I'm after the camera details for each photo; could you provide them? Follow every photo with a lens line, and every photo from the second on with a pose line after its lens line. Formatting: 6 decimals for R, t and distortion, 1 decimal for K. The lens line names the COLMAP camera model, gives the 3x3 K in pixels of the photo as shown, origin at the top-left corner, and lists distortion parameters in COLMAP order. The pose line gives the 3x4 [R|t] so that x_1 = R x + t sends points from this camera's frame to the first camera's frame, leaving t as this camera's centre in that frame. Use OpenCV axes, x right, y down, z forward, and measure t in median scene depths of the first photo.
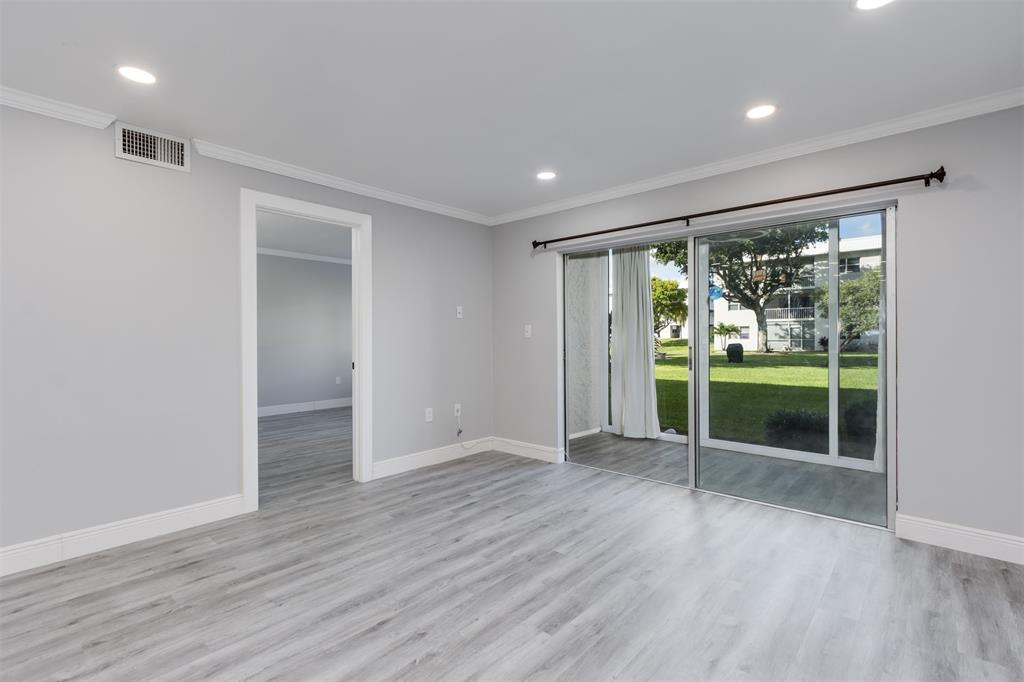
lens RADIAL K [[477.6, 0, 513.3], [0, 477.6, 338.2], [0, 0, 1]] dist [0.001073, -0.000384]
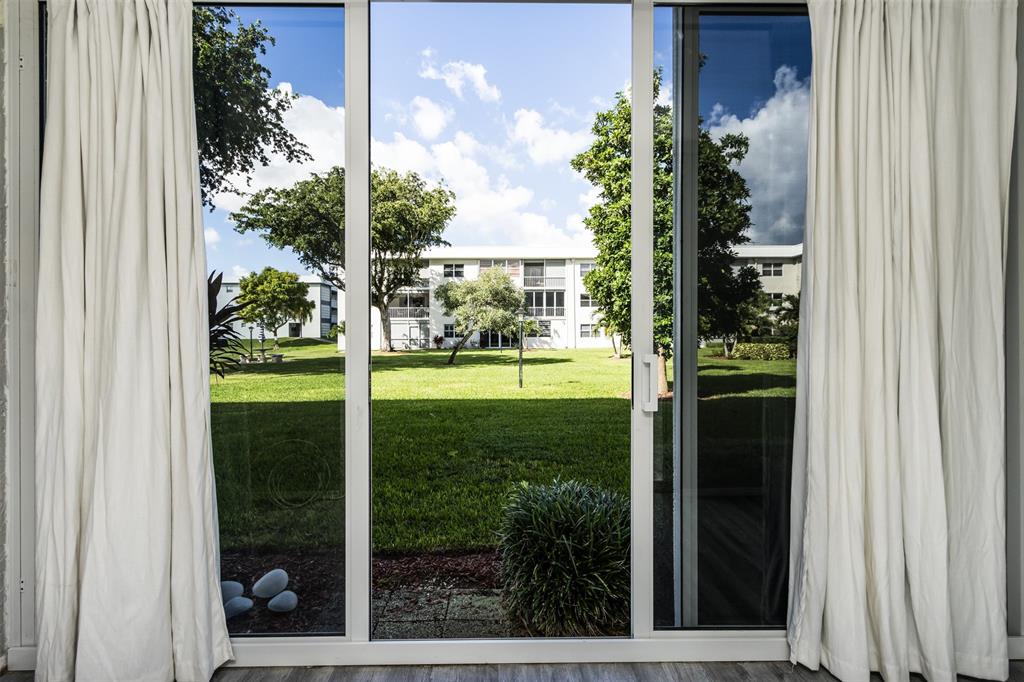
lens RADIAL K [[480.3, 0, 503.2], [0, 480.3, 336.9], [0, 0, 1]] dist [0.001789, -0.000220]
pose [[0.741174, -0.001896, 0.671310, 0.304680], [0.002190, 0.999998, 0.000407, 0.004130], [-0.671309, 0.001169, 0.741176, 0.859428]]
